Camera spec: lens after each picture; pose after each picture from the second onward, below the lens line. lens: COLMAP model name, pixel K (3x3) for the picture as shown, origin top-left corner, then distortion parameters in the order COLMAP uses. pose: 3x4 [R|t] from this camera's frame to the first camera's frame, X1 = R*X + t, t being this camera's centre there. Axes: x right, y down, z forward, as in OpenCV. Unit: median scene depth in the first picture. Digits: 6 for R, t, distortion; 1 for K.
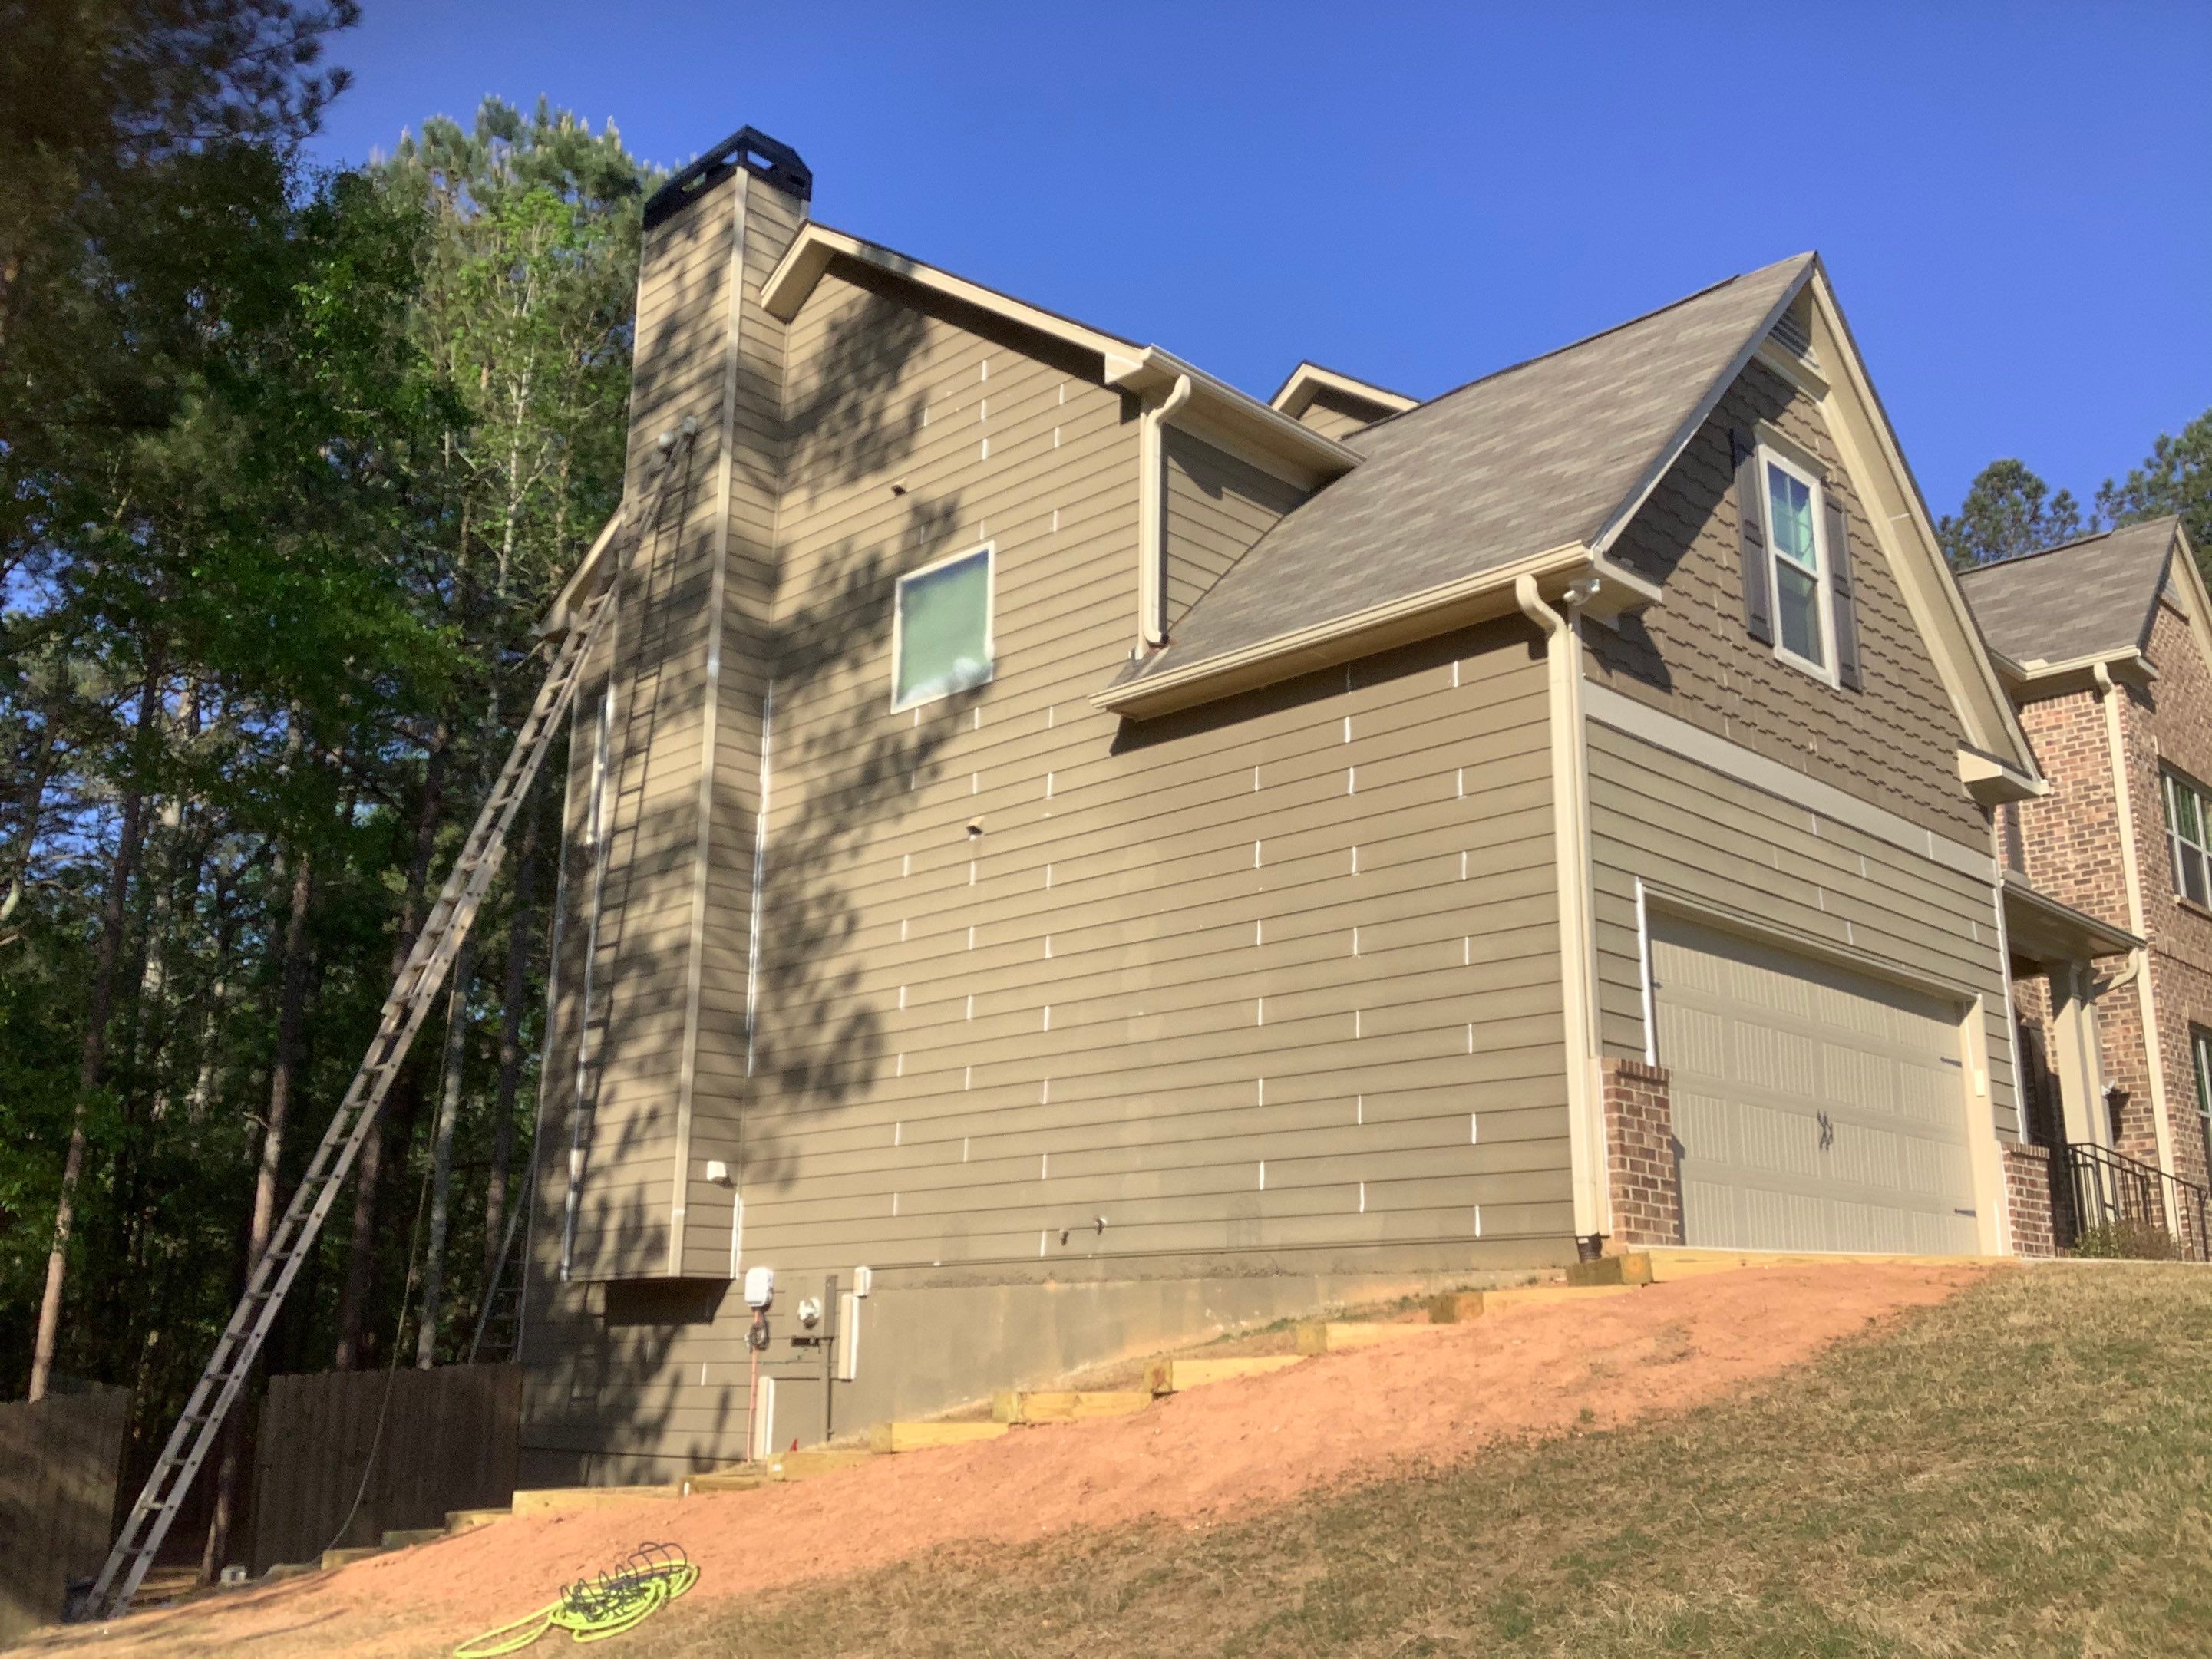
lens RADIAL K [[1995.0, 0, 1106.0], [0, 1995.0, 829.5], [0, 0, 1]] dist [0.084468, -0.143099]
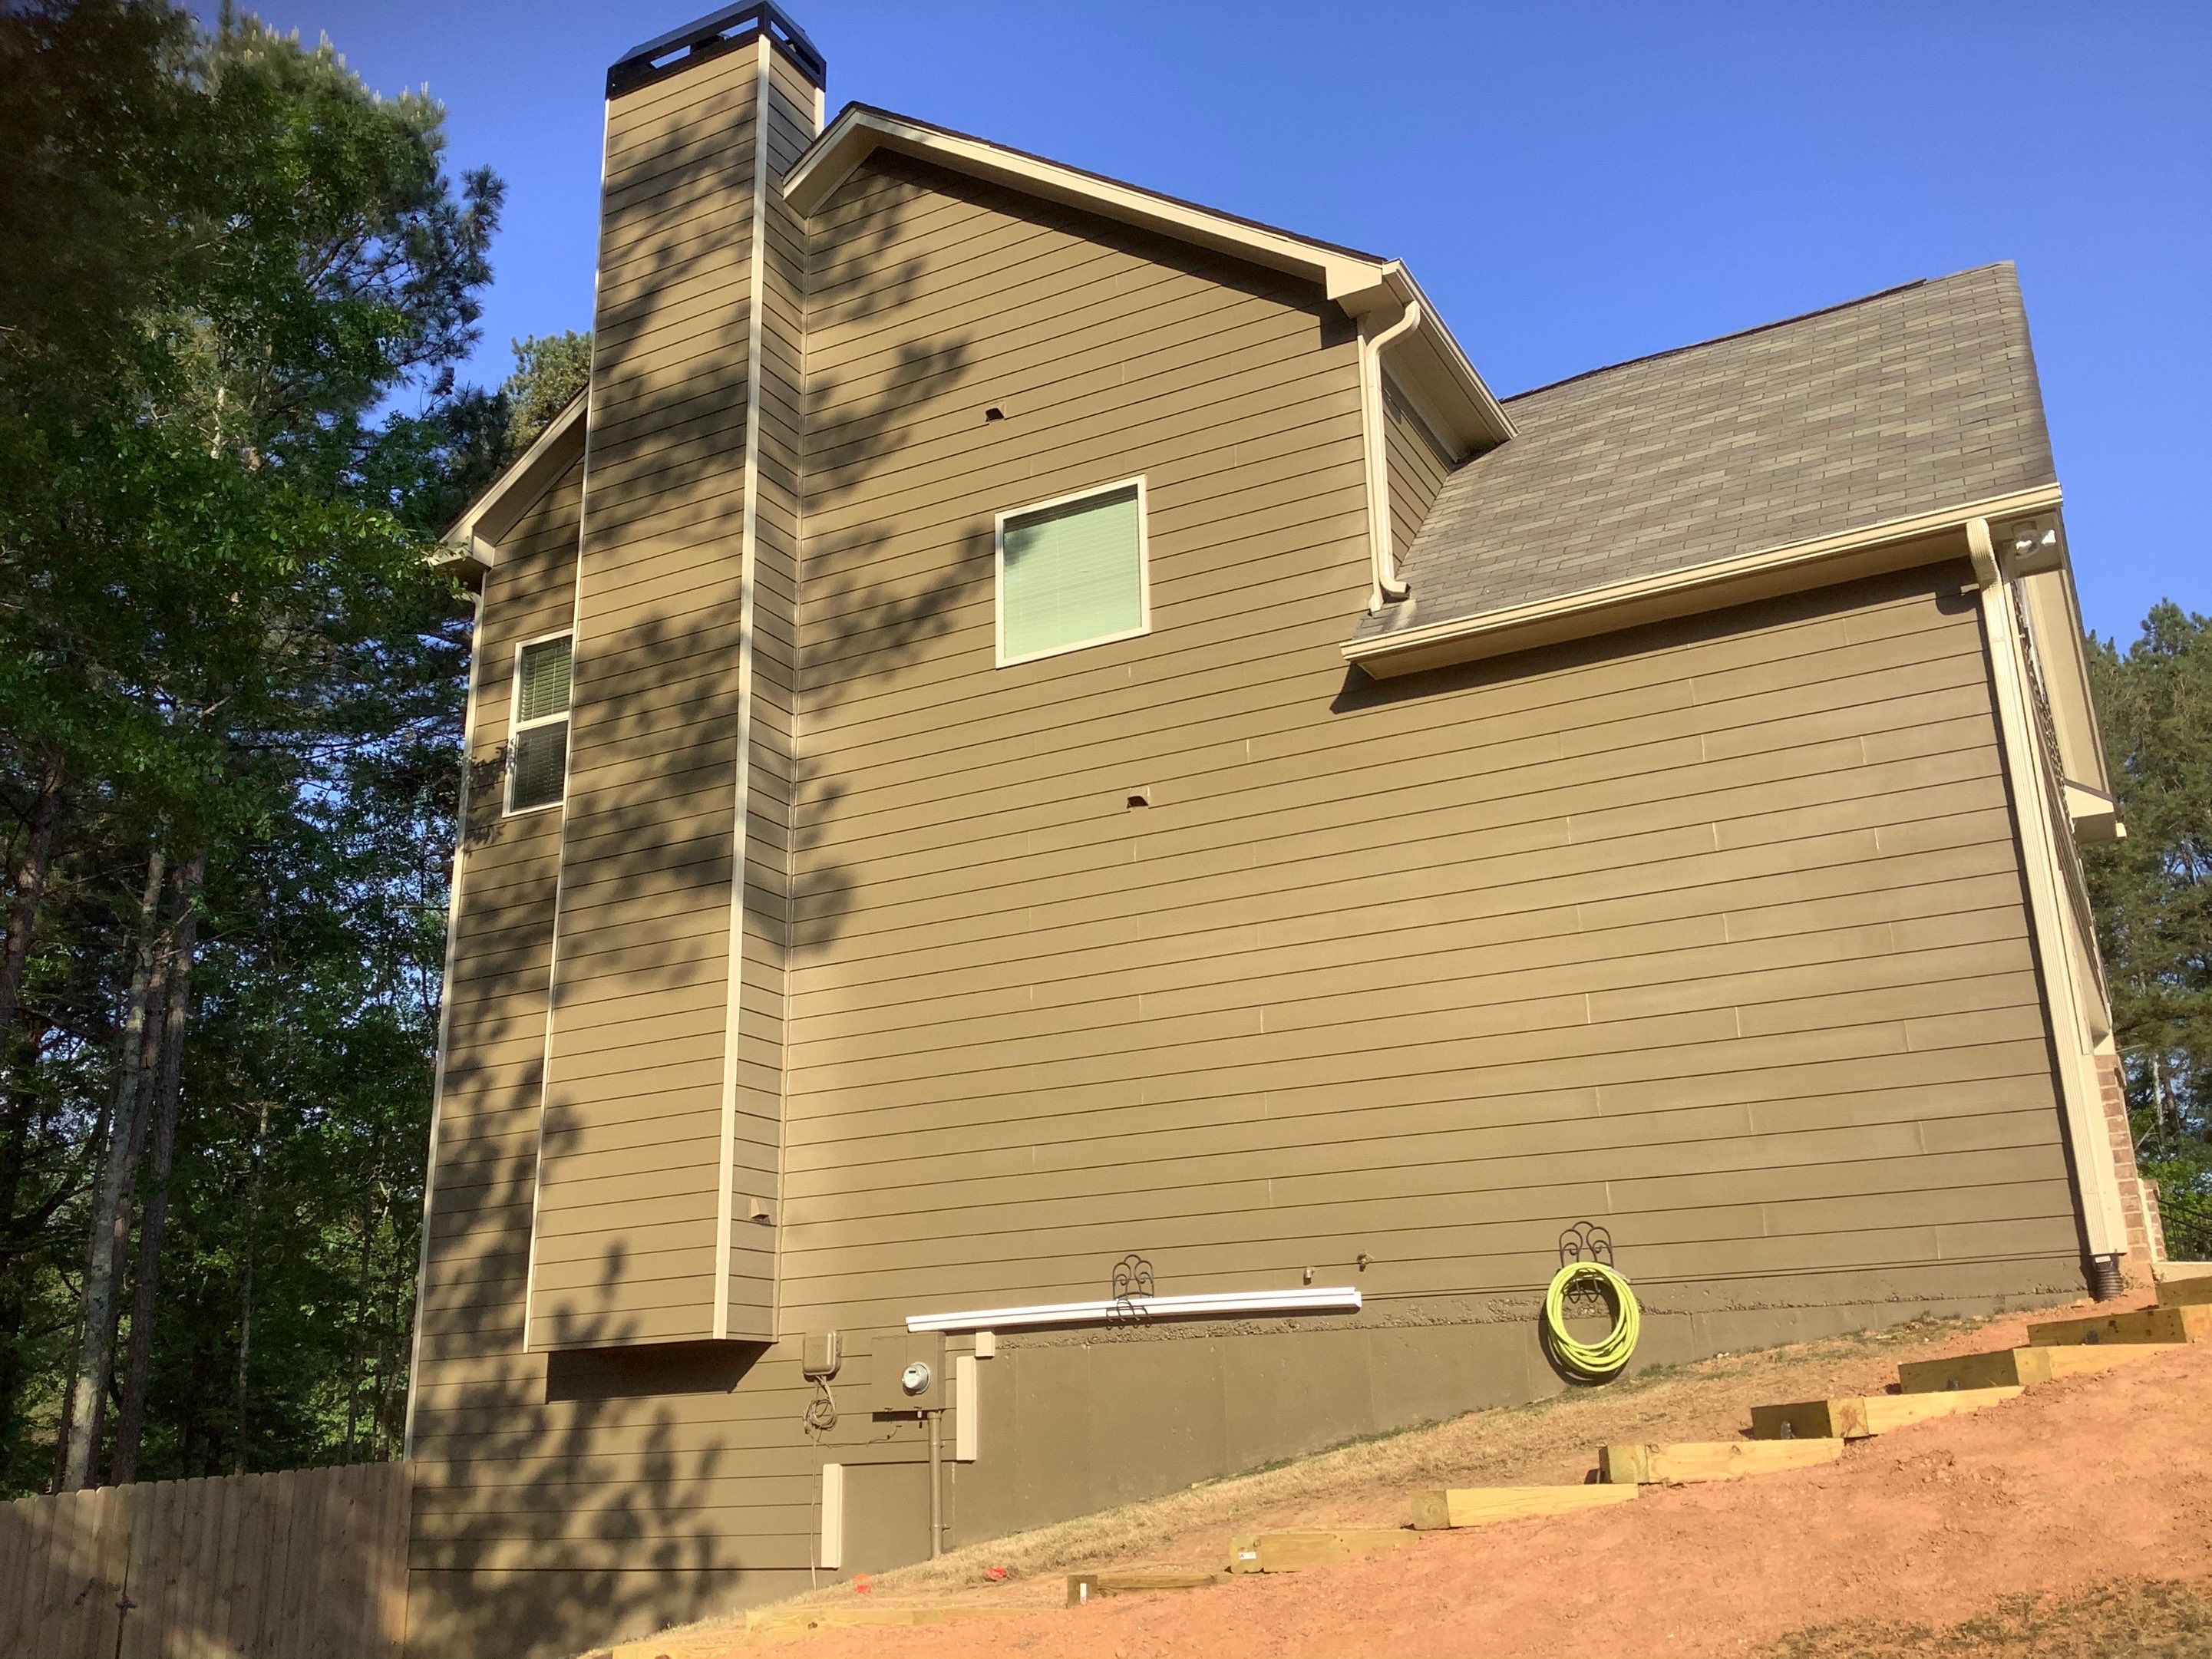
lens RADIAL K [[1972.5, 0, 1106.0], [0, 1972.5, 829.5], [0, 0, 1]] dist [0.100746, -0.172885]
pose [[0.960764, 0.057839, 0.271270, -0.318104], [-0.043417, 0.997321, -0.058875, 0.064841], [-0.273949, 0.044787, 0.960701, 0.200273]]
